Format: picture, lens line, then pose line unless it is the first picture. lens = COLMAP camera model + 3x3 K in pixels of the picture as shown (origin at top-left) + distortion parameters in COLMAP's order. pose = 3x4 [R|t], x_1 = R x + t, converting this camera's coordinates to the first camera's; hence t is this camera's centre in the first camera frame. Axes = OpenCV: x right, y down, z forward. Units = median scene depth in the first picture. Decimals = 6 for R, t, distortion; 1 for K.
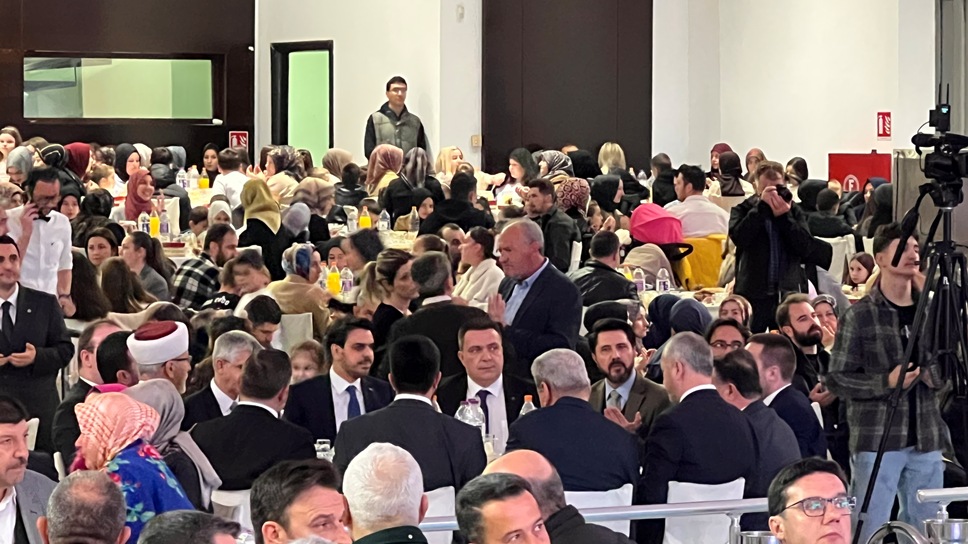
lens RADIAL K [[4145.7, 0, 484.0], [0, 4145.7, 272.2], [0, 0, 1]] dist [-0.223159, 0.000000]
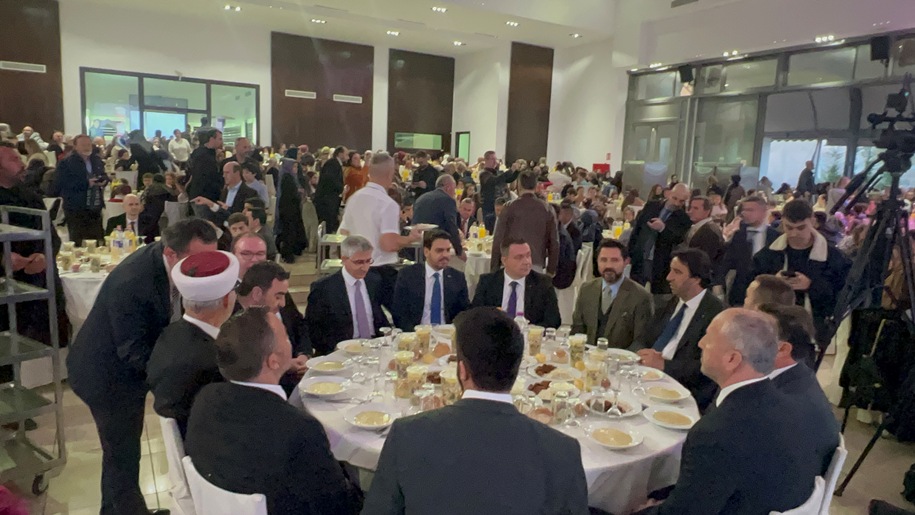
lens RADIAL K [[627.9, 0, 457.1], [0, 627.9, 261.9], [0, 0, 1]] dist [0.002969, 0.003094]
pose [[0.996995, 0.046188, -0.062189, -0.004547], [-0.038295, 0.991714, 0.122623, -0.003132], [0.067337, -0.119873, 0.990503, 0.367198]]
